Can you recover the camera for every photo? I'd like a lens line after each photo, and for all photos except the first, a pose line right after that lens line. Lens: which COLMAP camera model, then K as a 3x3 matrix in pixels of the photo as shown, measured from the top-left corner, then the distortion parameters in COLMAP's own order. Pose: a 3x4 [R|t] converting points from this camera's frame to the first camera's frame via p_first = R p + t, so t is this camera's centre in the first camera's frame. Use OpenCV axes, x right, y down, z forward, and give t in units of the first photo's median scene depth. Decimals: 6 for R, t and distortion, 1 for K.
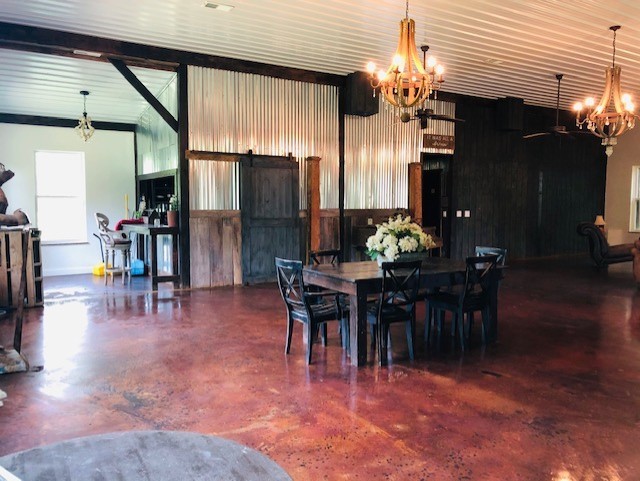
lens RADIAL K [[523.3, 0, 320.0], [0, 523.3, 240.5], [0, 0, 1]] dist [0.002062, 0.003015]
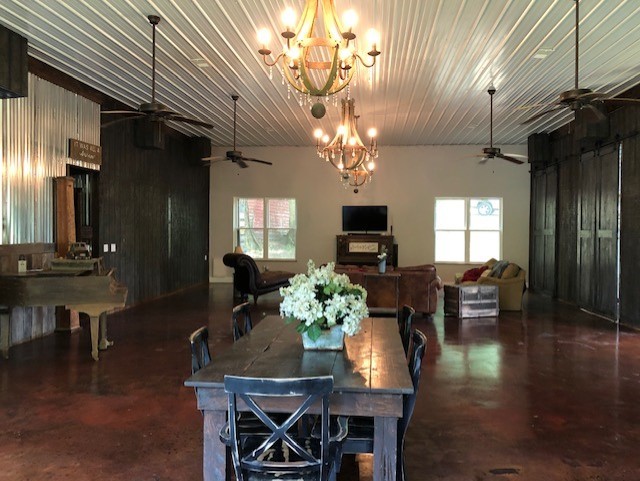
lens RADIAL K [[523.3, 0, 320.0], [0, 523.3, 240.5], [0, 0, 1]] dist [0.002062, 0.003015]
pose [[0.602899, -0.015416, 0.797669, -0.169184], [0.055152, 0.998227, -0.022393, -0.028749], [-0.795909, 0.057494, 0.602680, 0.299389]]
